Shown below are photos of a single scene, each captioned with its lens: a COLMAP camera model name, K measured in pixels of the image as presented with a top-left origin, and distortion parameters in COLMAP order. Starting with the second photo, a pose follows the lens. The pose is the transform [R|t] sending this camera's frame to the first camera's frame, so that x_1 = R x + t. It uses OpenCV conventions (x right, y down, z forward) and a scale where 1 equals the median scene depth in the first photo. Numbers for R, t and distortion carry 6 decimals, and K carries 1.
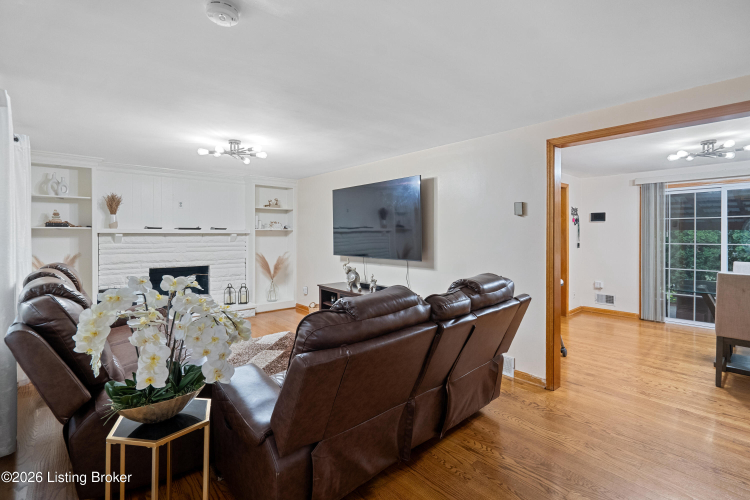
lens RADIAL K [[351.2, 0, 370.0], [0, 351.2, 235.1], [0, 0, 1]] dist [-0.001438, -0.000129]
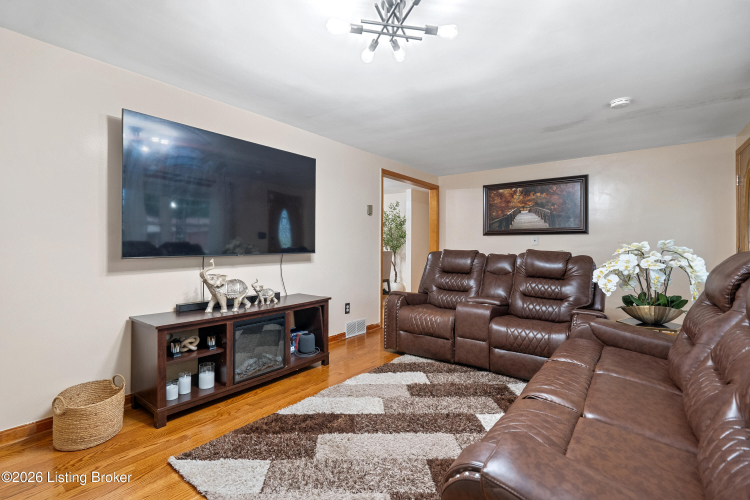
lens RADIAL K [[346.4, 0, 358.3], [0, 346.4, 248.5], [0, 0, 1]] dist [0.001070, 0.000068]
pose [[-0.158394, 0.002706, 0.987372, -0.746627], [0.003203, 0.999992, -0.002227, 0.065271], [-0.987371, 0.002810, -0.158402, 1.031946]]
